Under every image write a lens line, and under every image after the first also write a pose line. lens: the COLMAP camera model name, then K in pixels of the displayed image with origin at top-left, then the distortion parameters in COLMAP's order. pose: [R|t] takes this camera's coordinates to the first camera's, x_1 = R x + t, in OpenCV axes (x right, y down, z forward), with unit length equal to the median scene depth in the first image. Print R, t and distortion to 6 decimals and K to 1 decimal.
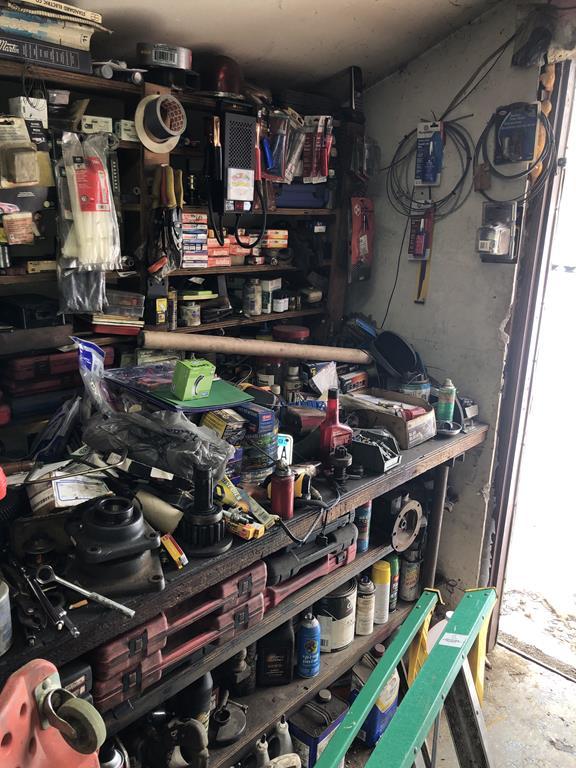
lens RADIAL K [[620.4, 0, 288.0], [0, 620.4, 384.0], [0, 0, 1]] dist [0.009138, 0.010624]
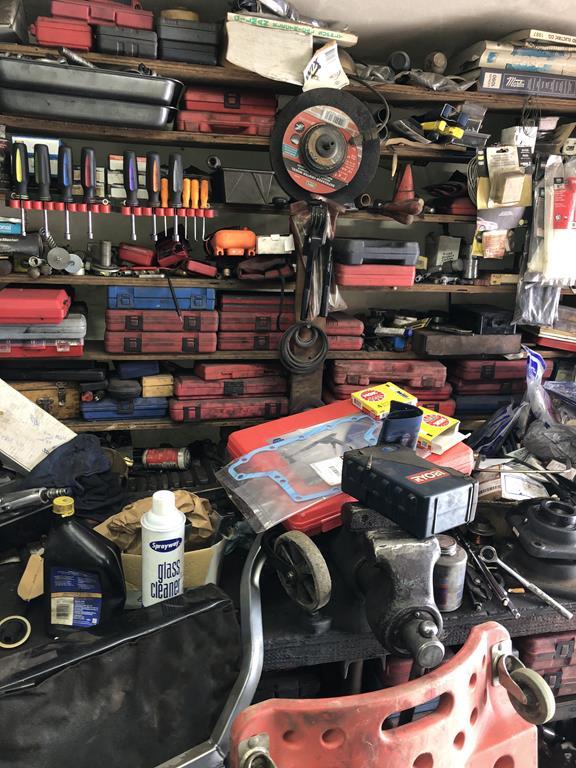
lens RADIAL K [[620.4, 0, 288.0], [0, 620.4, 384.0], [0, 0, 1]] dist [0.009138, 0.010624]
pose [[0.835709, 0.134543, -0.532437, -0.113237], [-0.153598, 0.988096, 0.008599, 0.042790], [0.527255, 0.074595, 0.846426, -0.112418]]
